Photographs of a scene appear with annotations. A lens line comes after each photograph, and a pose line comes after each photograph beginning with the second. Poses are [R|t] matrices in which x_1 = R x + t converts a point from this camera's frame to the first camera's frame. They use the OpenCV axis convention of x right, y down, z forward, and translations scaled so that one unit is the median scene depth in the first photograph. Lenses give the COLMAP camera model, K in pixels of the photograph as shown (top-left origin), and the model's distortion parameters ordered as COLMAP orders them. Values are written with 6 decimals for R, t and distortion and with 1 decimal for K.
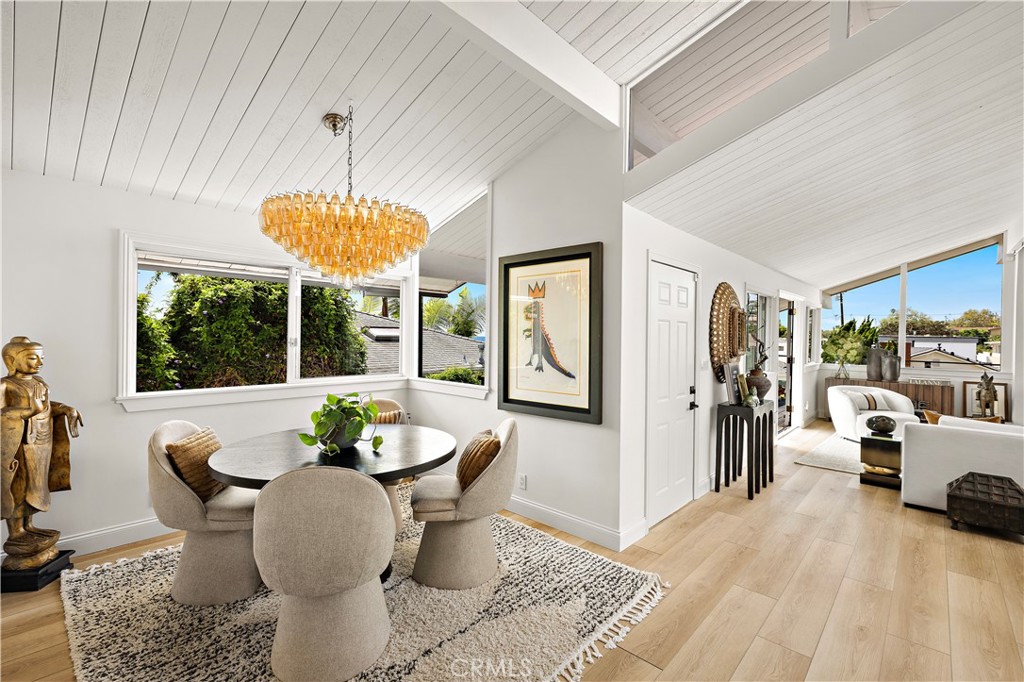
lens RADIAL K [[452.3, 0, 512.0], [0, 452.3, 341.0], [0, 0, 1]] dist [-0.000287, -0.000087]
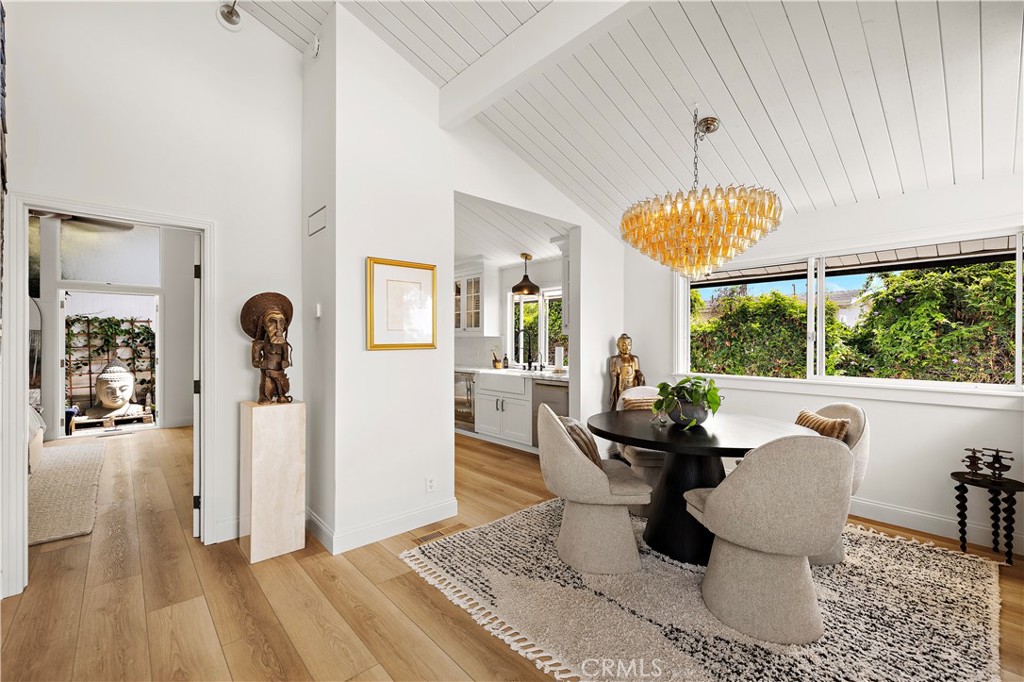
lens RADIAL K [[428.4, 0, 512.0], [0, 428.4, 341.0], [0, 0, 1]] dist [0.000042, 0.000011]
pose [[-0.078624, -0.016521, -0.996767, 0.458905], [-0.024048, 0.999603, -0.014671, 0.043444], [0.996614, 0.022817, -0.078990, 0.438233]]
